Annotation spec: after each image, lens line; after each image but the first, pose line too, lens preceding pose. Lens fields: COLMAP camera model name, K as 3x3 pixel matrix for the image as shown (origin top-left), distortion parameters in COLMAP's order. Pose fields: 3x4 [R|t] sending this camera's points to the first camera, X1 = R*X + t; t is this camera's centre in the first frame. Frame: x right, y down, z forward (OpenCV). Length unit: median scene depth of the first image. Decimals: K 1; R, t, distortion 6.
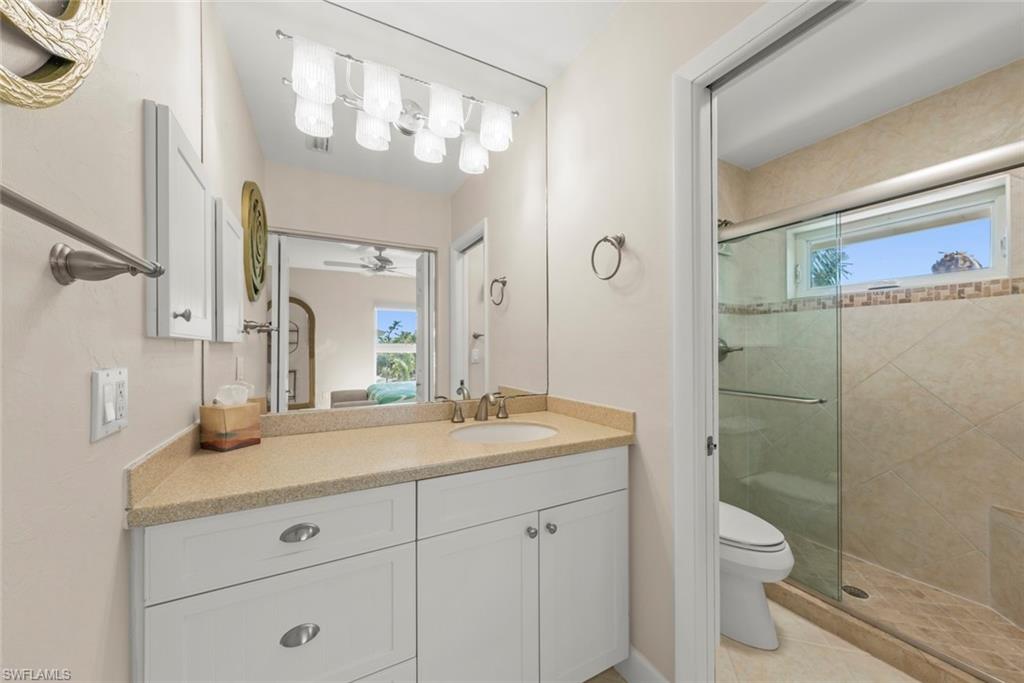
lens RADIAL K [[372.9, 0, 507.9], [0, 372.9, 347.2], [0, 0, 1]] dist [0.001631, 0.000713]
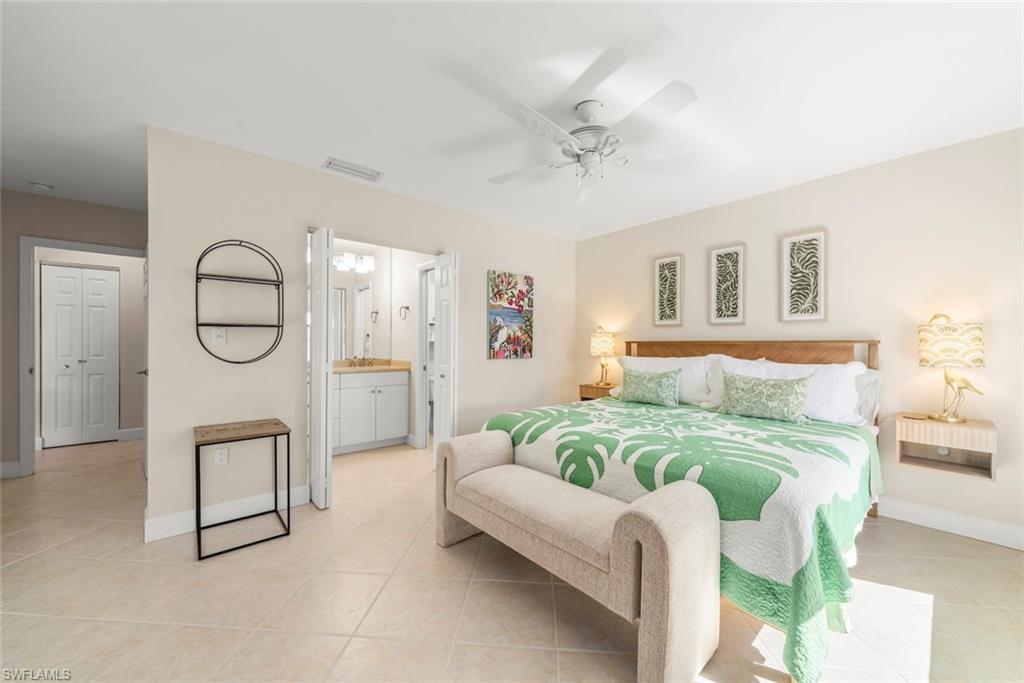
lens RADIAL K [[394.1, 0, 512.2], [0, 394.1, 340.9], [0, 0, 1]] dist [-0.003683, 0.000768]
pose [[0.977592, 0.003432, 0.210482, 0.364153], [-0.002726, 0.999990, -0.003643, 0.006583], [-0.210492, 0.002988, 0.977591, -1.917445]]
